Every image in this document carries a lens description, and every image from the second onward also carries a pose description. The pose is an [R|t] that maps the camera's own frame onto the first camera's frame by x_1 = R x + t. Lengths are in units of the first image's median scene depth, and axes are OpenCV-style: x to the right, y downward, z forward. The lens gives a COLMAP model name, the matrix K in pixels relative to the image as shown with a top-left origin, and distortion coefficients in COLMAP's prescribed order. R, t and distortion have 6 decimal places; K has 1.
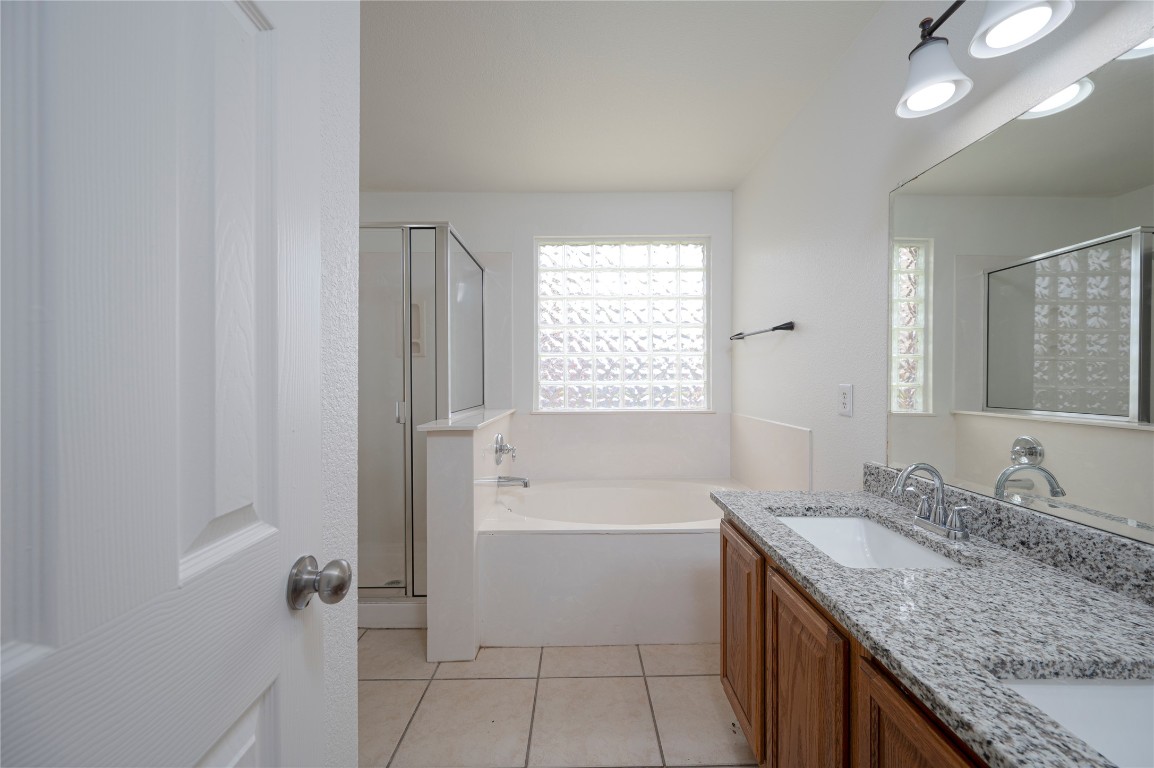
lens RADIAL K [[463.8, 0, 579.8], [0, 463.8, 384.9], [0, 0, 1]] dist [0.001973, -0.000009]
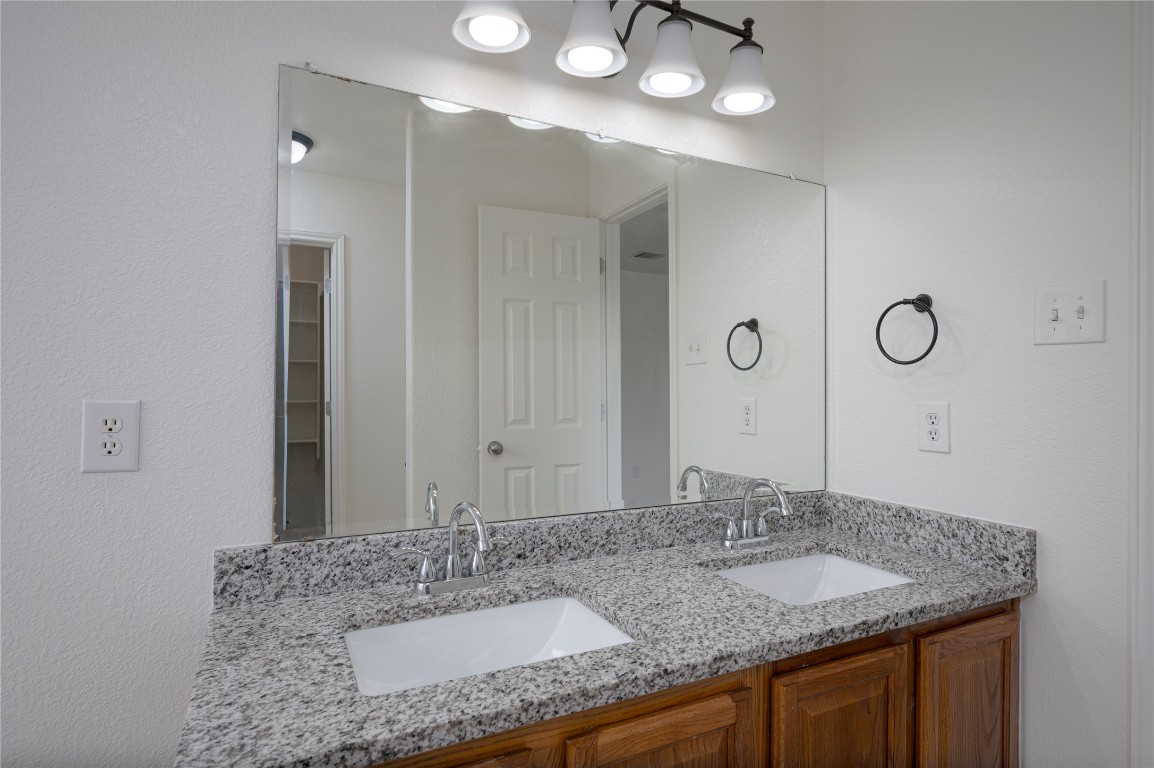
lens RADIAL K [[634.6, 0, 571.4], [0, 634.6, 383.6], [0, 0, 1]] dist [-0.005853, 0.001602]
pose [[-0.467740, -0.007572, 0.883833, -0.097217], [0.004163, 0.999933, 0.010770, -0.013120], [-0.883856, 0.008717, -0.467678, 0.532902]]
